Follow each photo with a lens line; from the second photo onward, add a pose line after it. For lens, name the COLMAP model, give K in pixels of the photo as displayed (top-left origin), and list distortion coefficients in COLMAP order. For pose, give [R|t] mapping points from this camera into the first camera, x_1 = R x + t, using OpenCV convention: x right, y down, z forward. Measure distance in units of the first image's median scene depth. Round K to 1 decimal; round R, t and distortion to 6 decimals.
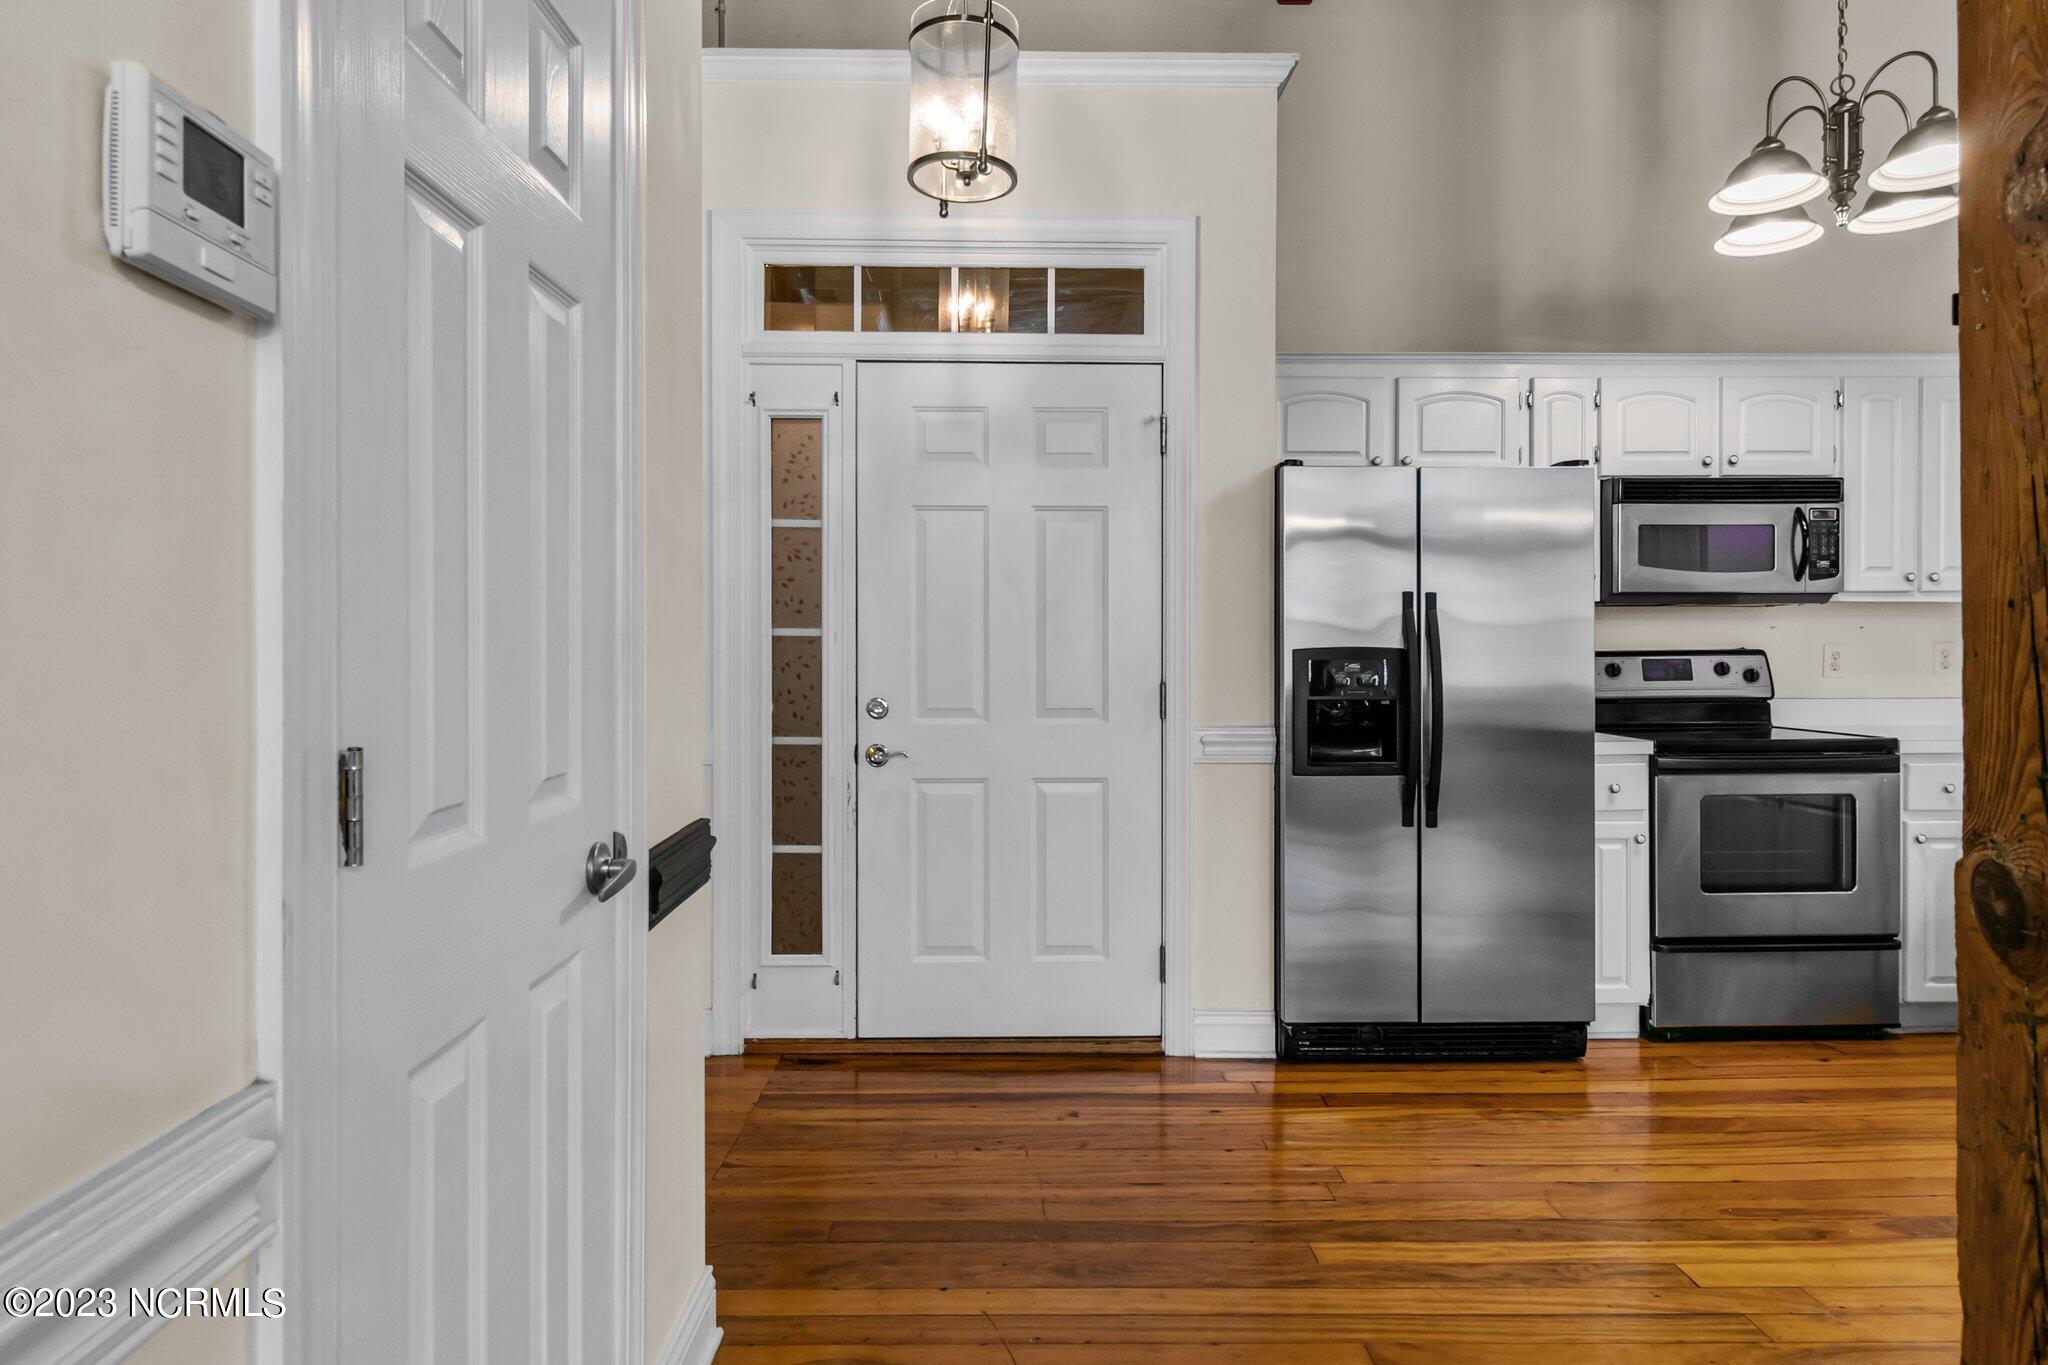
lens RADIAL K [[1141.6, 0, 1009.6], [0, 1141.6, 659.8], [0, 0, 1]] dist [0.003053, -0.001327]
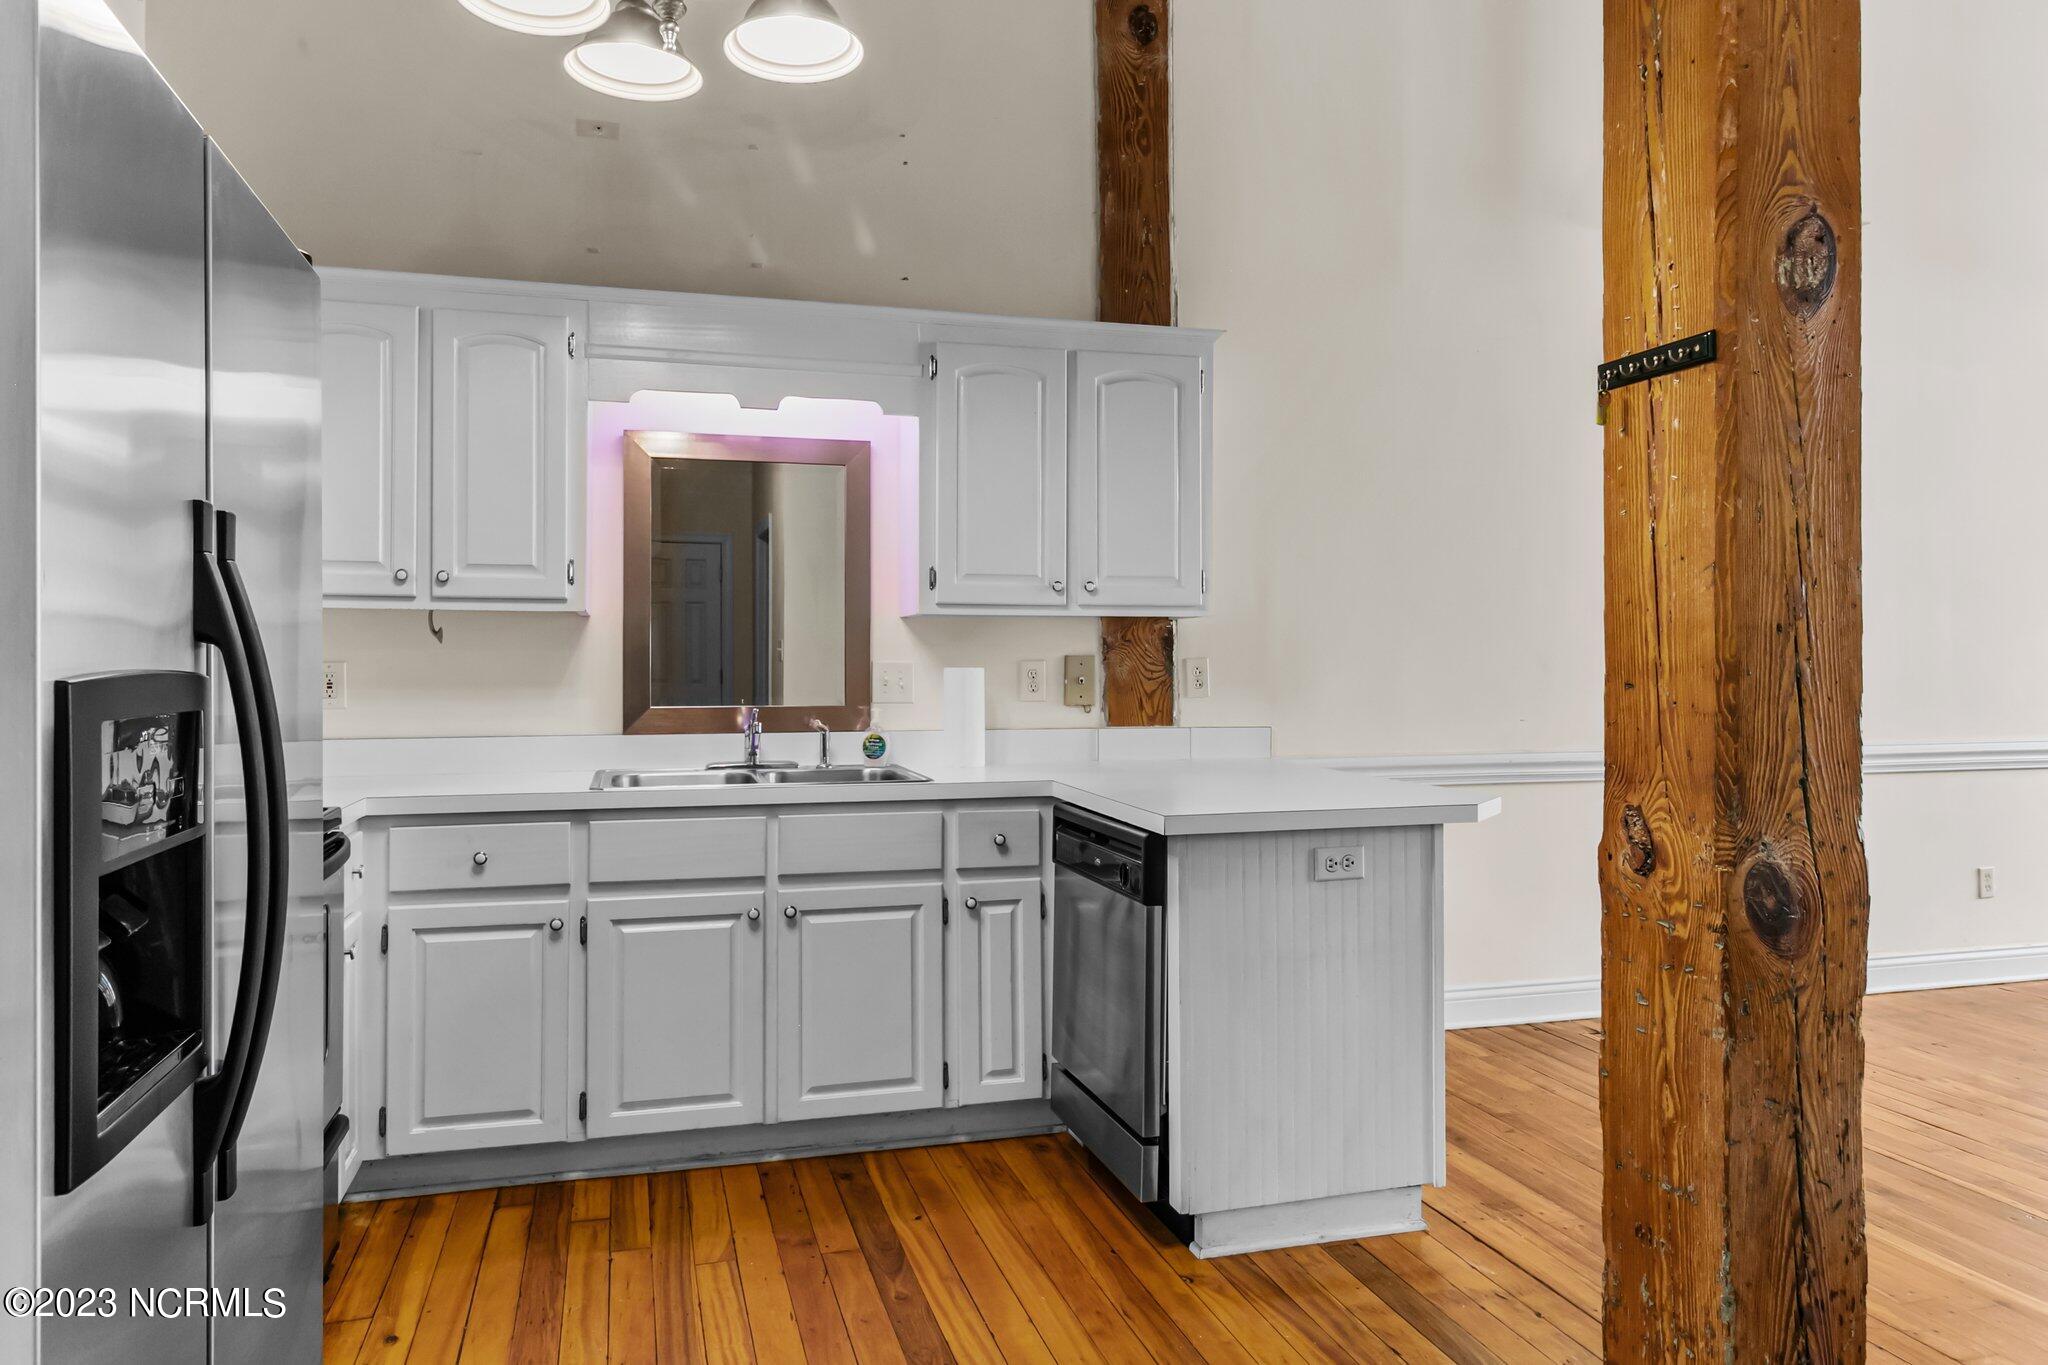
lens RADIAL K [[1344.9, 0, 1022.8], [0, 1344.9, 651.9], [0, 0, 1]] dist [0.003554, 0.001505]
pose [[-0.265181, 0.013823, 0.964099, -0.082760], [0.012055, 0.999867, -0.011020, -0.008010], [-0.964123, 0.008700, -0.265313, 0.841720]]
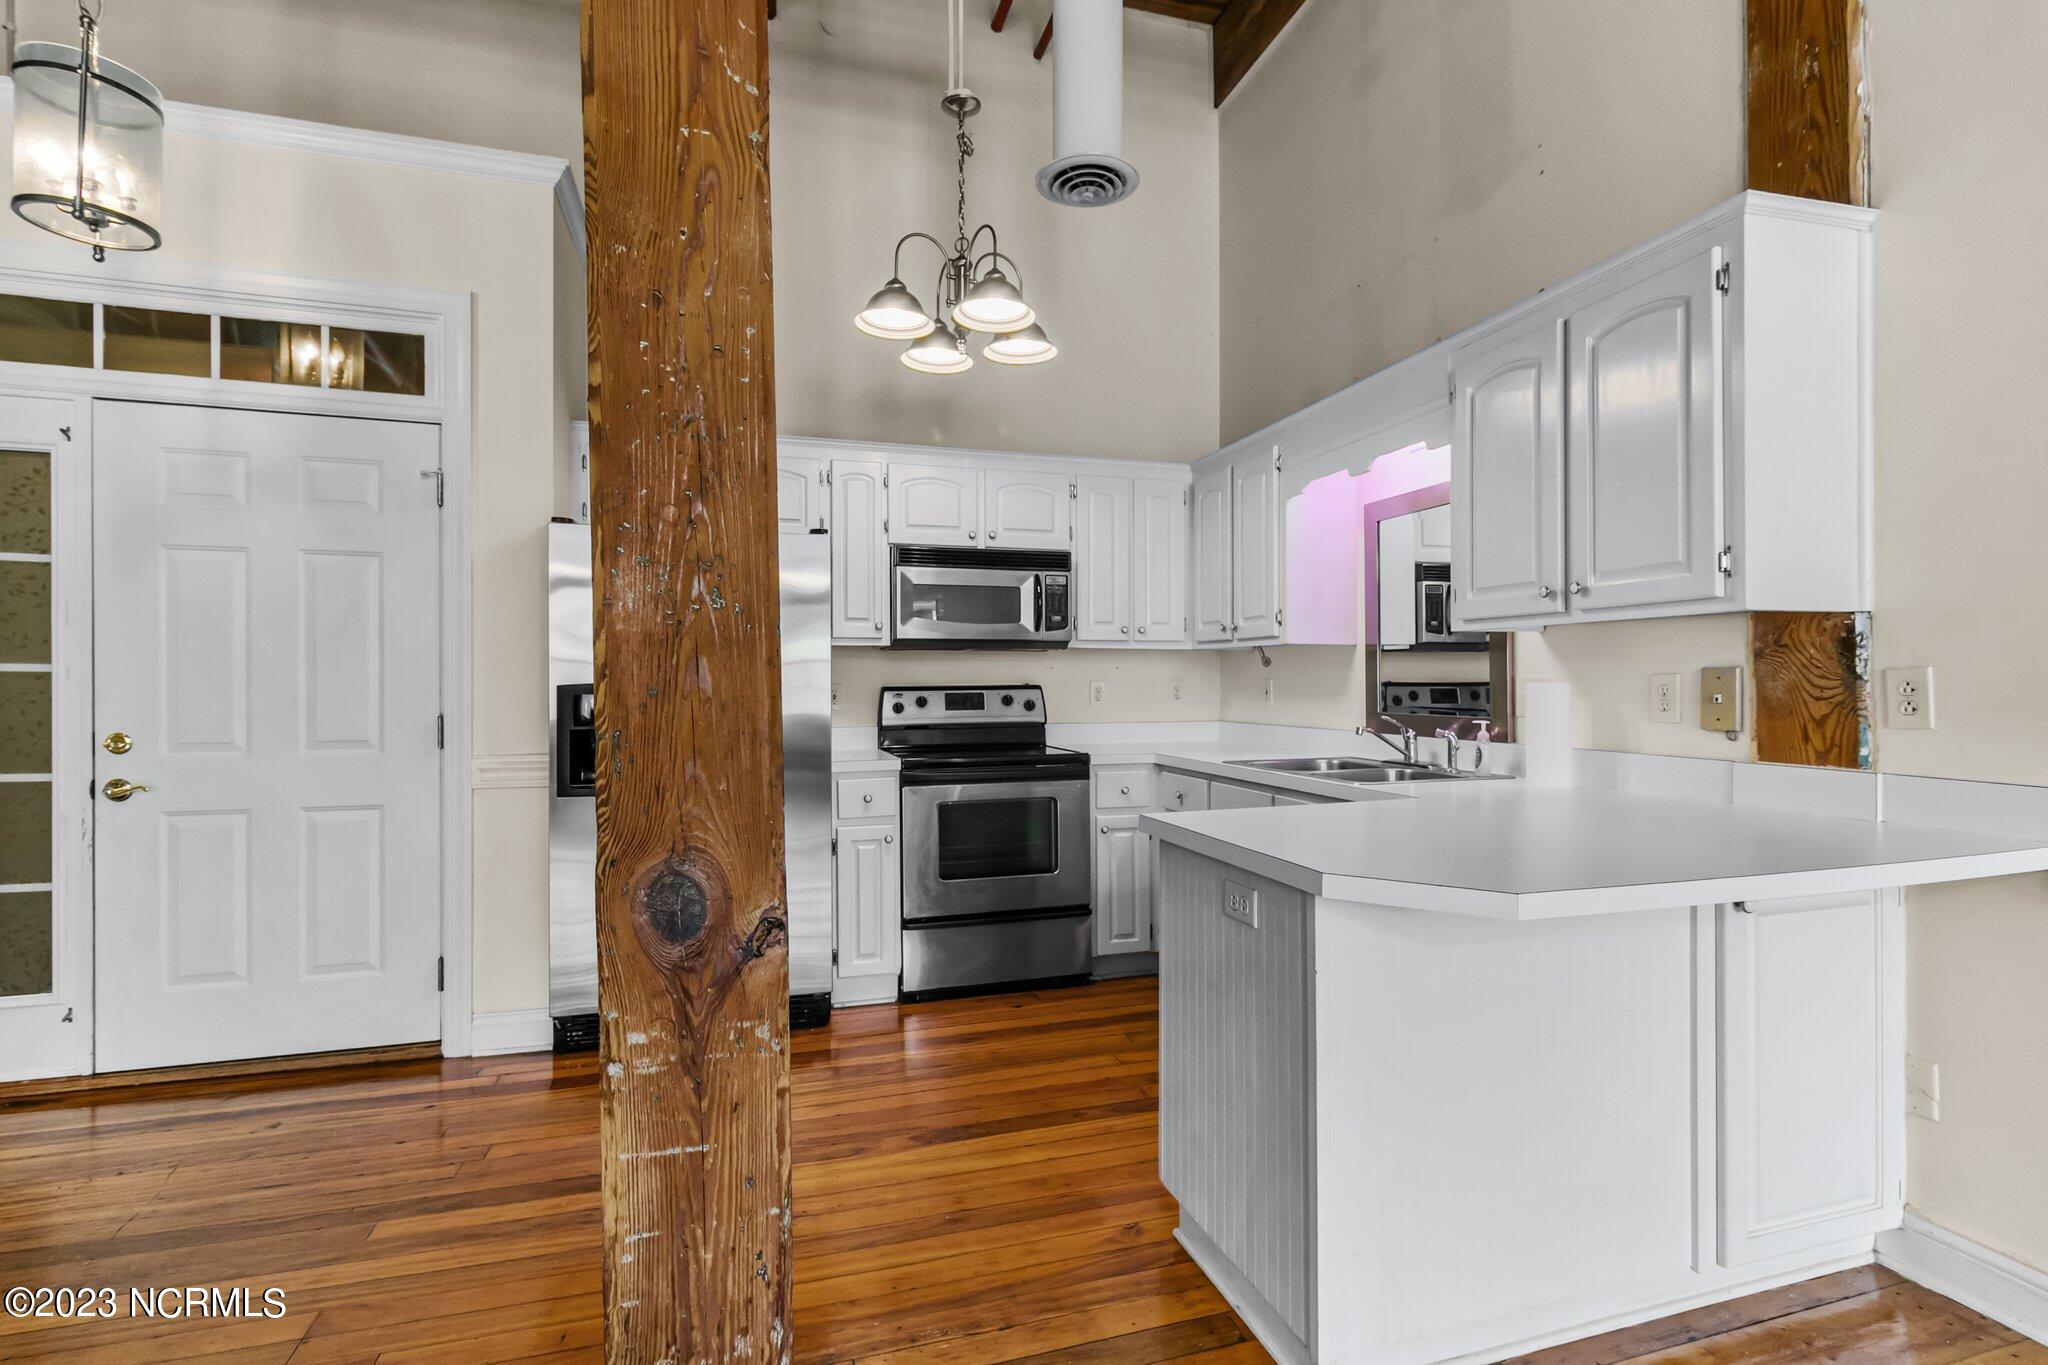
lens RADIAL K [[994.1, 0, 1051.9], [0, 994.1, 685.1], [0, 0, 1]] dist [0.002560, 0.000645]
pose [[0.958870, 0.000216, 0.283846, 0.422523], [0.002091, 0.999967, -0.007825, -0.000284], [-0.283838, 0.008097, 0.958838, -0.078138]]
